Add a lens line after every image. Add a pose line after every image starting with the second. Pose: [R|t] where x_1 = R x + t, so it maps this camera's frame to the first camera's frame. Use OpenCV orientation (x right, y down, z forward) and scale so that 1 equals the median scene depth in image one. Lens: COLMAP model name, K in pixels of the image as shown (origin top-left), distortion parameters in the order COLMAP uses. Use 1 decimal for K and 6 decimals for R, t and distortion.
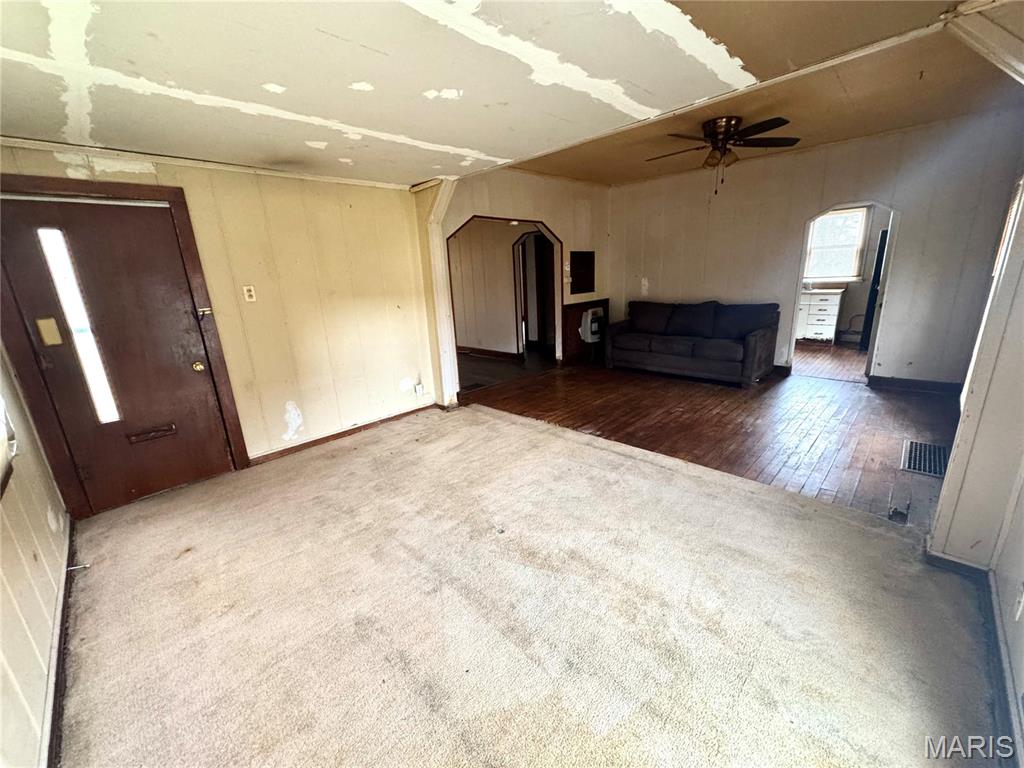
lens RADIAL K [[405.7, 0, 512.0], [0, 405.7, 384.0], [0, 0, 1]] dist [-0.000241, -0.000152]
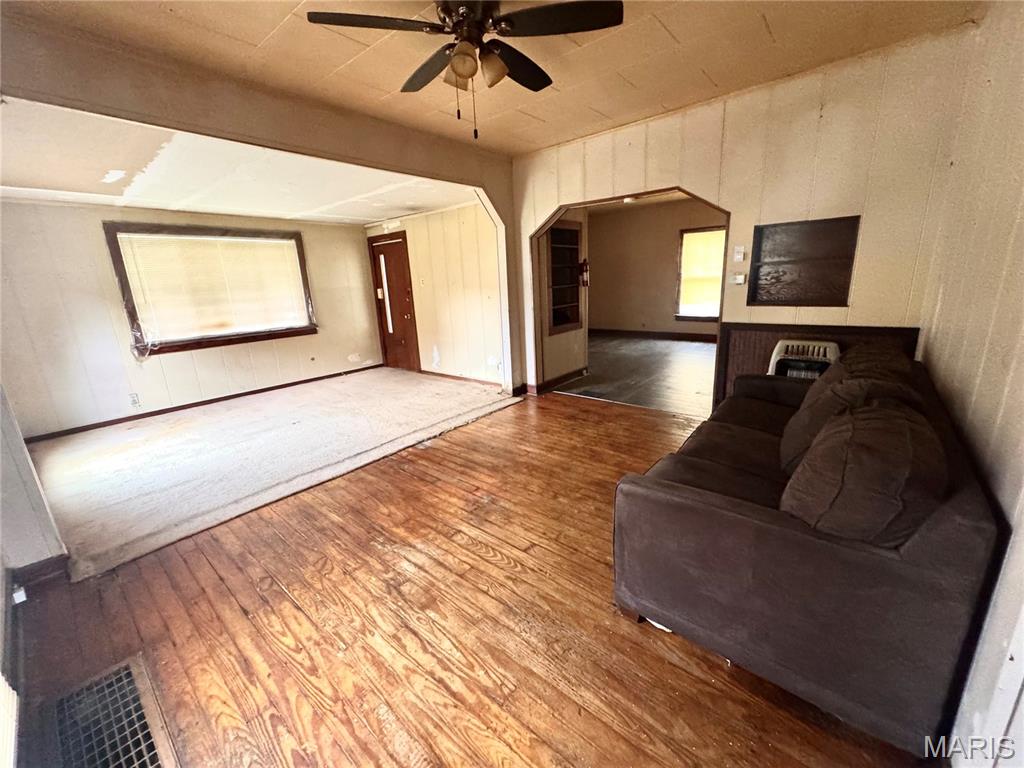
lens RADIAL K [[405.7, 0, 512.0], [0, 405.7, 384.0], [0, 0, 1]] dist [-0.000241, -0.000152]
pose [[0.088903, 0.303547, -0.948660, 1.077848], [-0.219091, 0.935064, 0.278665, -0.330610], [0.971646, 0.183069, 0.149634, 1.010794]]
